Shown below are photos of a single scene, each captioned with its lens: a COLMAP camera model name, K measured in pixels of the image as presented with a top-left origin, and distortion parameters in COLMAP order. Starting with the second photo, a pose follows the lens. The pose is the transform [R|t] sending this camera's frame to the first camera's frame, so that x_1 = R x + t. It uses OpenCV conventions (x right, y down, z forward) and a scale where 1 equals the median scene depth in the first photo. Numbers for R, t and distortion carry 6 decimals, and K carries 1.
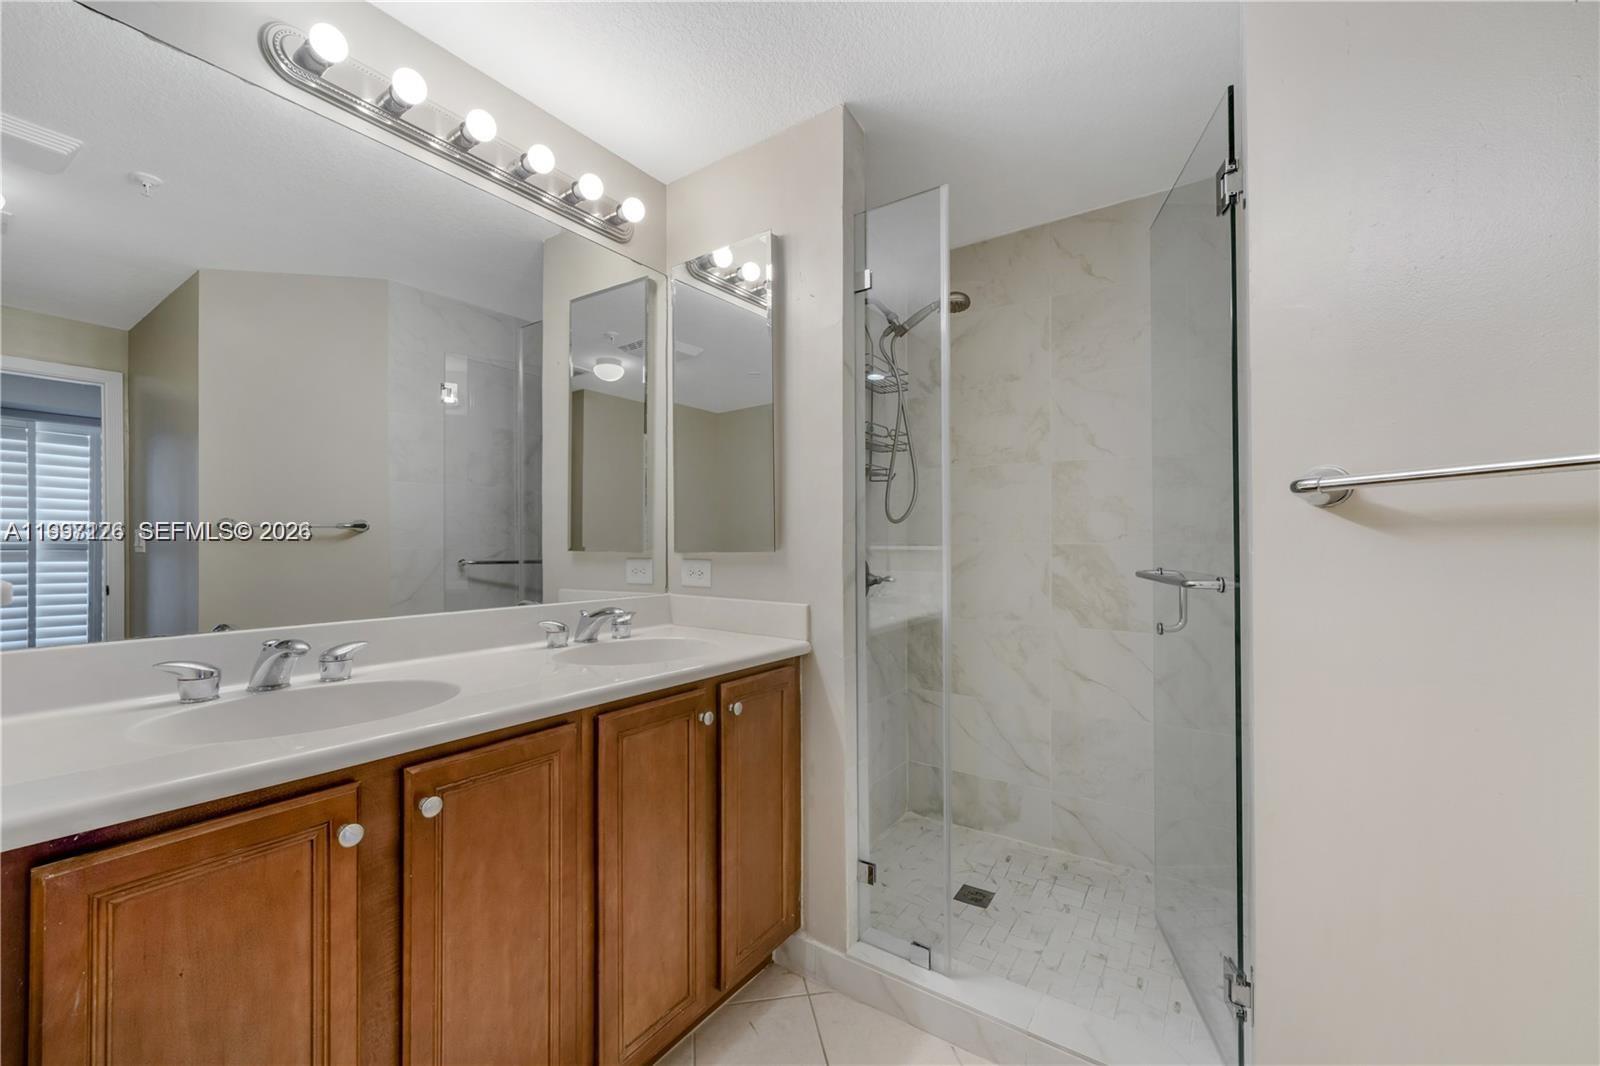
lens RADIAL K [[623.8, 0, 806.7], [0, 623.8, 532.7], [0, 0, 1]] dist [-0.000917, -0.000025]
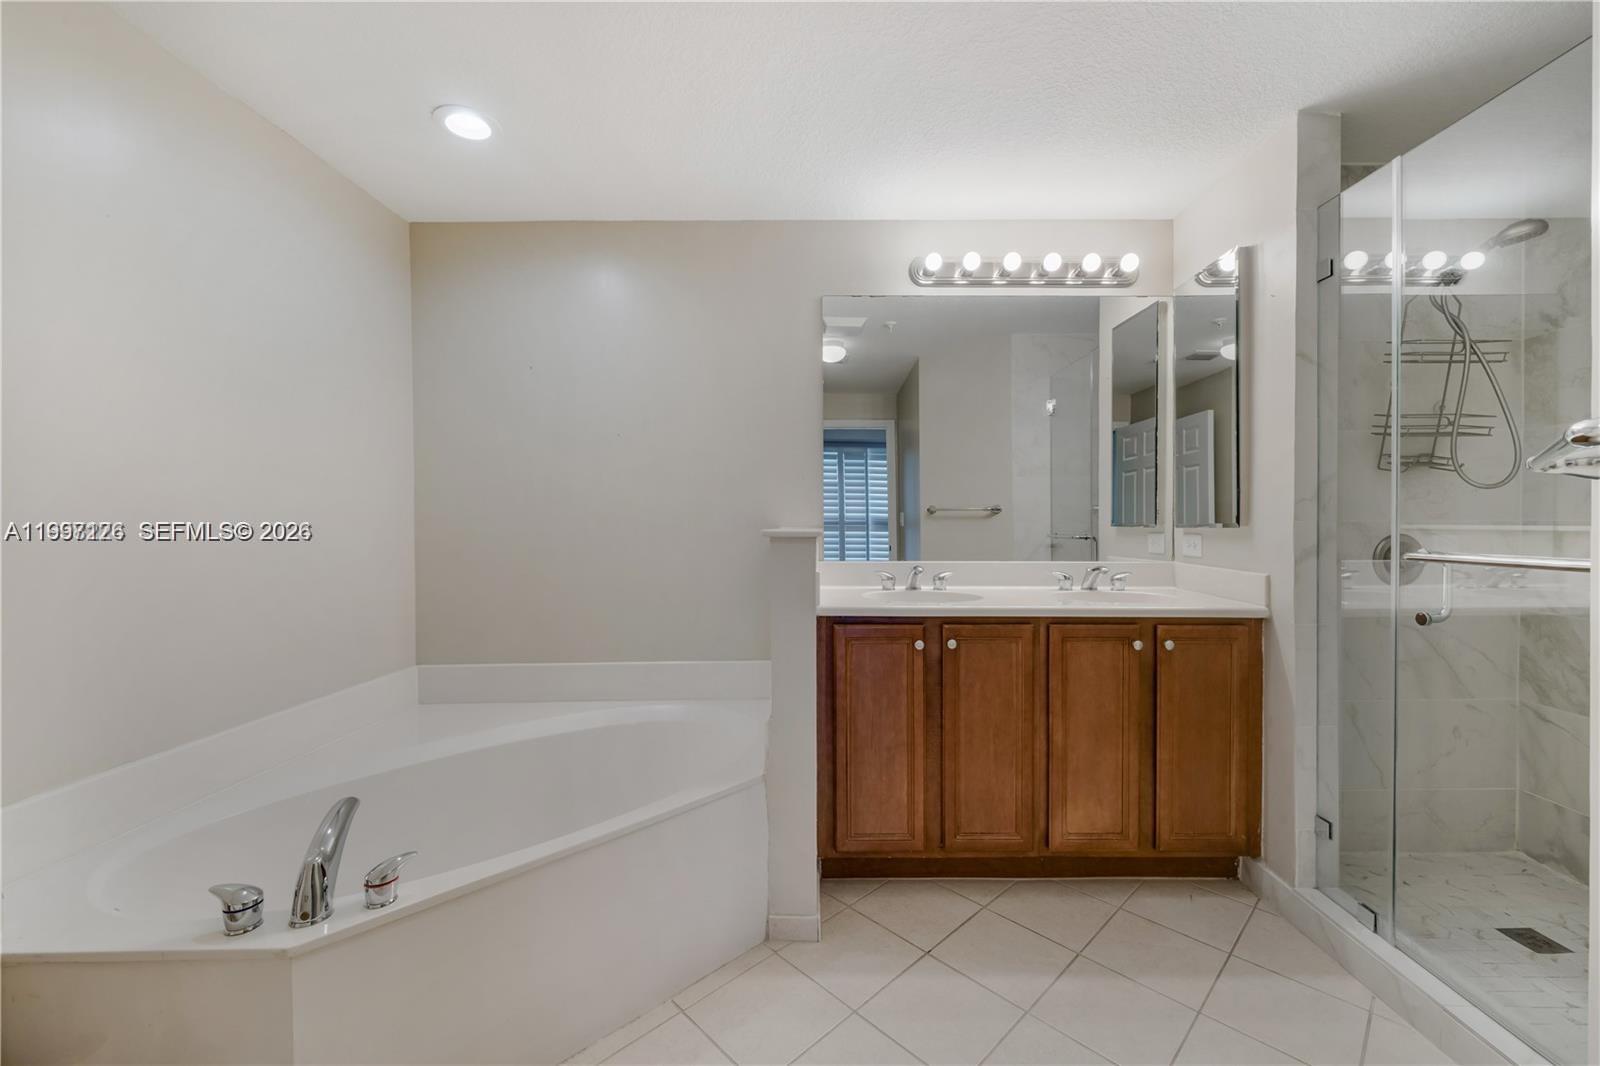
lens RADIAL K [[623.8, 0, 805.0], [0, 623.8, 526.6], [0, 0, 1]] dist [-0.000917, -0.000025]
pose [[0.539427, 0.008559, -0.841989, 0.517279], [0.013154, 0.999741, 0.018589, -0.002948], [0.841930, -0.021103, 0.539175, -0.315590]]
